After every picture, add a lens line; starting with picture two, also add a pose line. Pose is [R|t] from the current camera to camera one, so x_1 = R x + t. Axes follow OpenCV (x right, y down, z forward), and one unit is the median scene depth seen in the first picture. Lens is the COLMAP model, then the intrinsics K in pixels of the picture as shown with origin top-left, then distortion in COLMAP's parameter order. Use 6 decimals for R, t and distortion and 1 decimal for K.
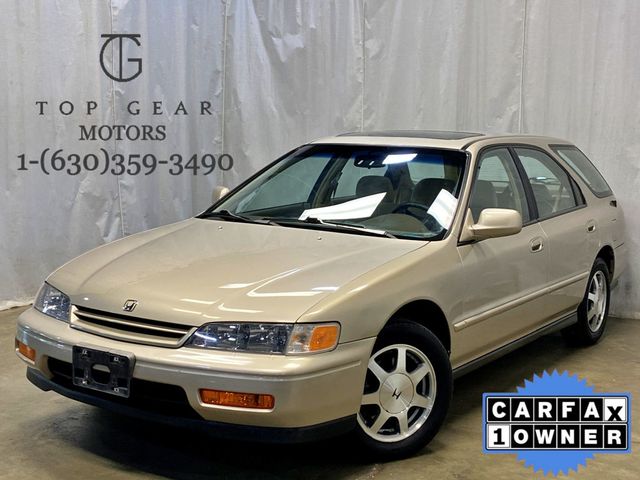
lens RADIAL K [[895.9, 0, 319.8], [0, 895.9, 231.6], [0, 0, 1]] dist [0.092419, -0.024760]
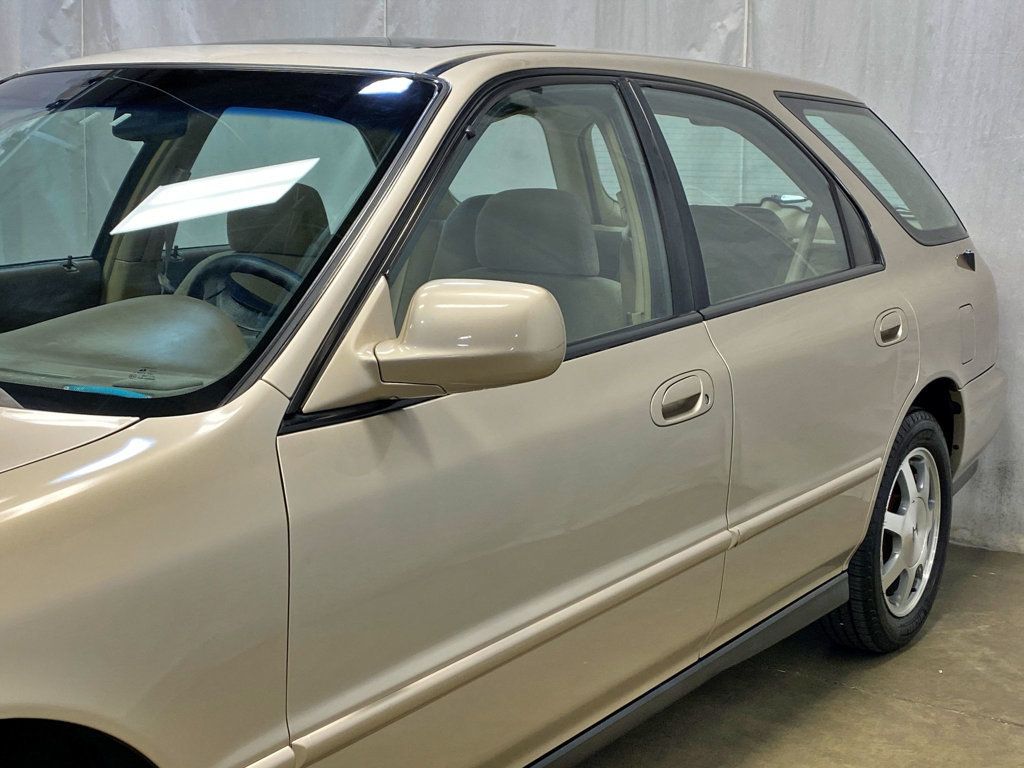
lens RADIAL K [[1433.4, 0, 511.7], [0, 1433.4, 370.5], [0, 0, 1]] dist [0.092419, -0.024760]
pose [[0.999880, 0.001050, -0.015445, 0.157358], [-0.000360, 0.999003, 0.044644, -0.013199], [0.015476, -0.044633, 0.998884, 0.427685]]
